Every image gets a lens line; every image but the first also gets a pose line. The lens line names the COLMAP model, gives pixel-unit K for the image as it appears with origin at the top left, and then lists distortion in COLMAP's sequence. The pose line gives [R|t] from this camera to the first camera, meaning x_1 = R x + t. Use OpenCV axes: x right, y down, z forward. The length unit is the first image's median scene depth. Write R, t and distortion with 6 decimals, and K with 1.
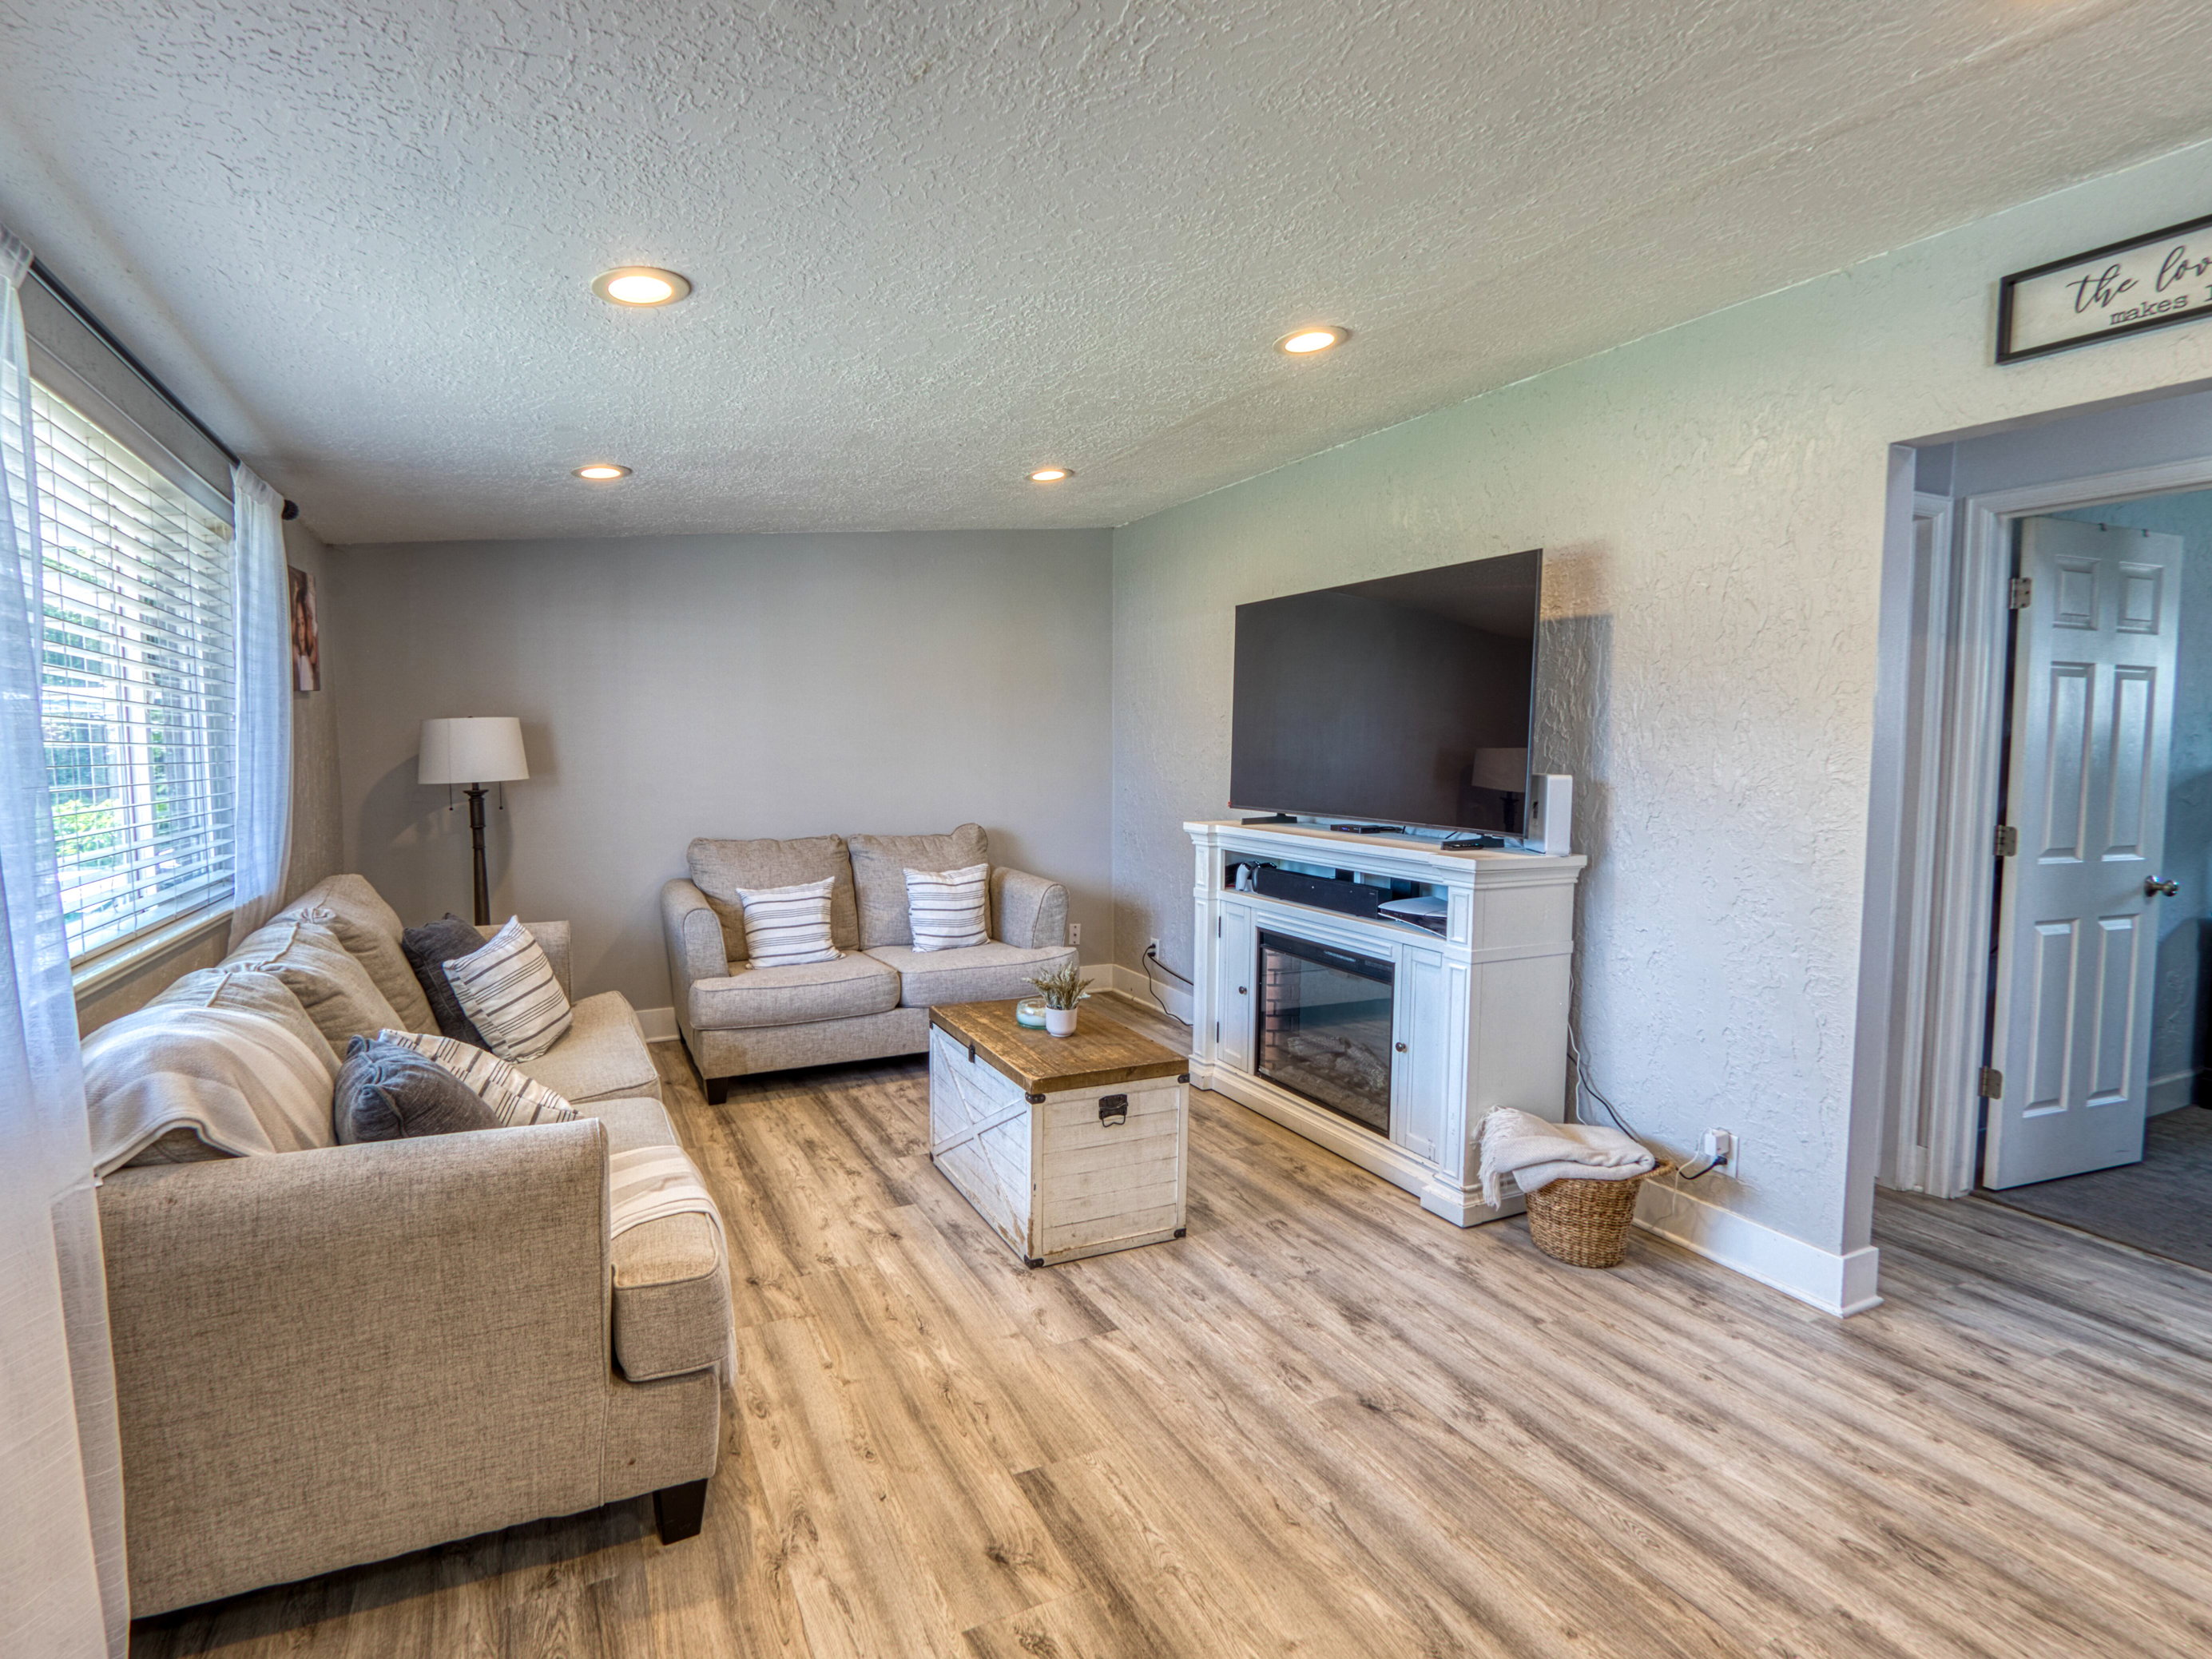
lens RADIAL K [[1077.3, 0, 1012.0], [0, 1077.3, 829.1], [0, 0, 1]] dist [-0.008828, 0.000946]
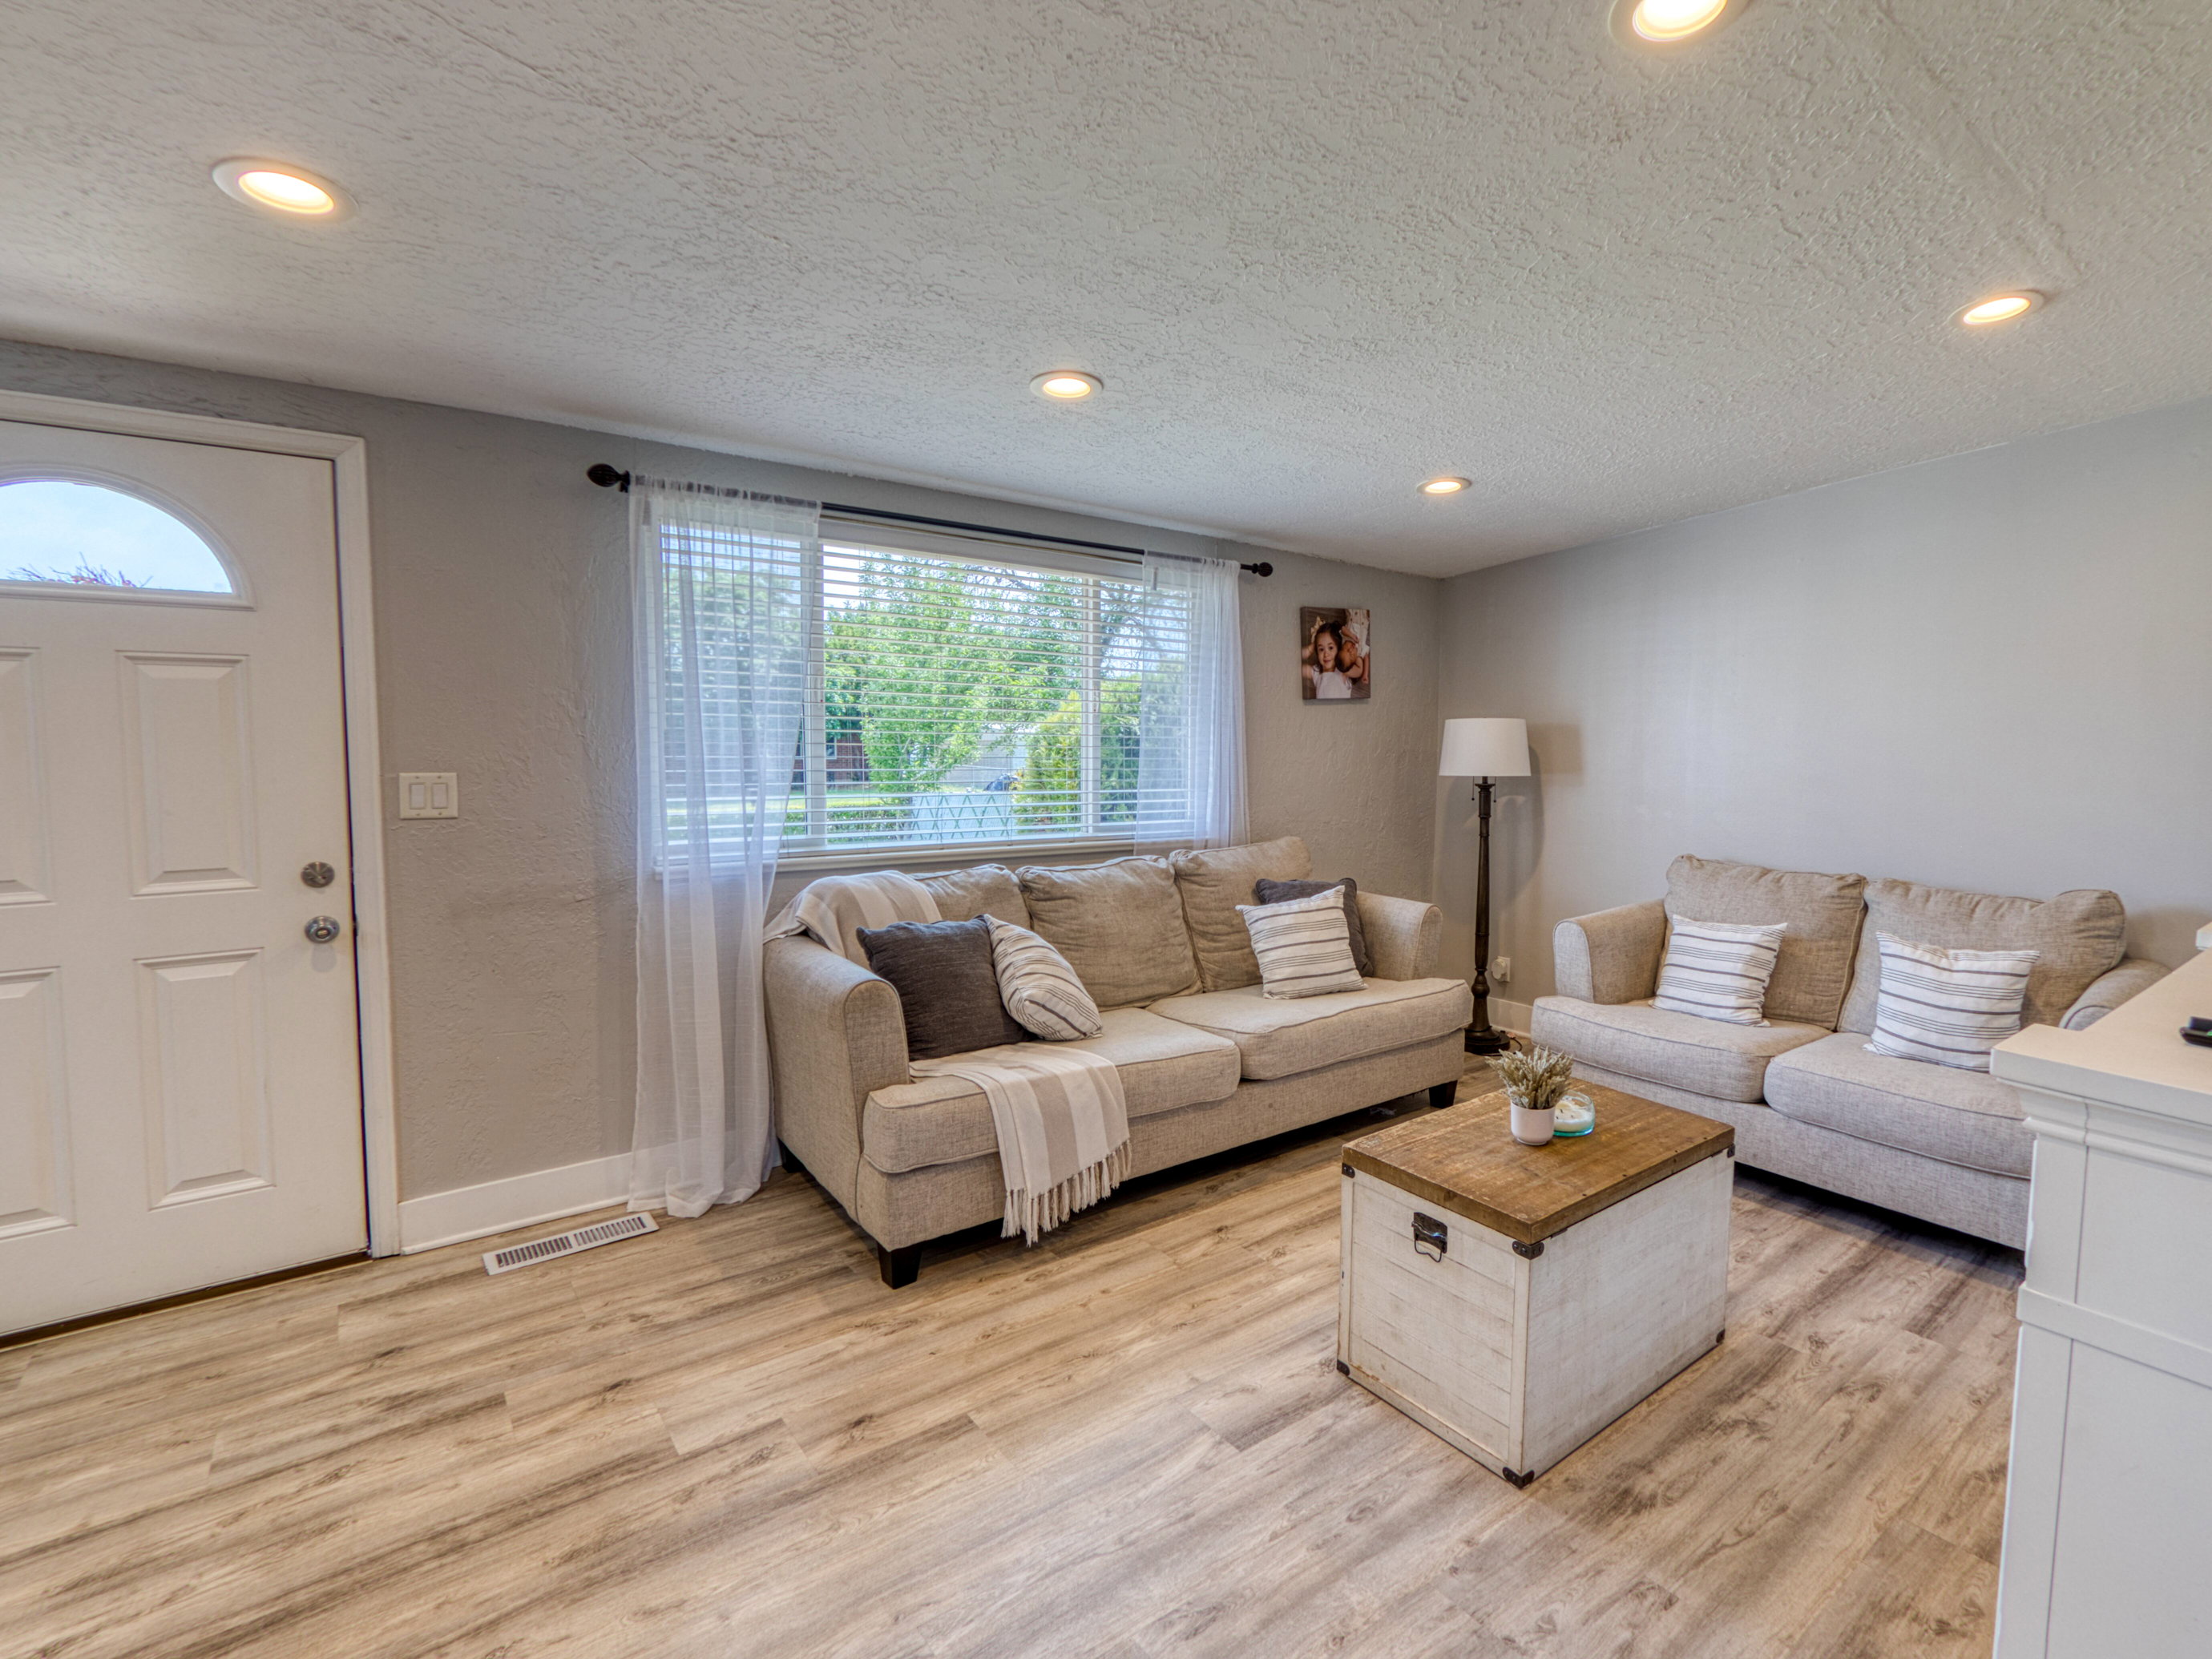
lens RADIAL K [[1077.3, 0, 1229.1], [0, 1077.3, 809.5], [0, 0, 1]] dist [-0.008828, 0.000946]
pose [[0.281117, 0.074958, -0.956742, 0.754219], [-0.099597, 0.993840, 0.048600, -0.058052], [0.954491, 0.081627, 0.286851, 0.632969]]
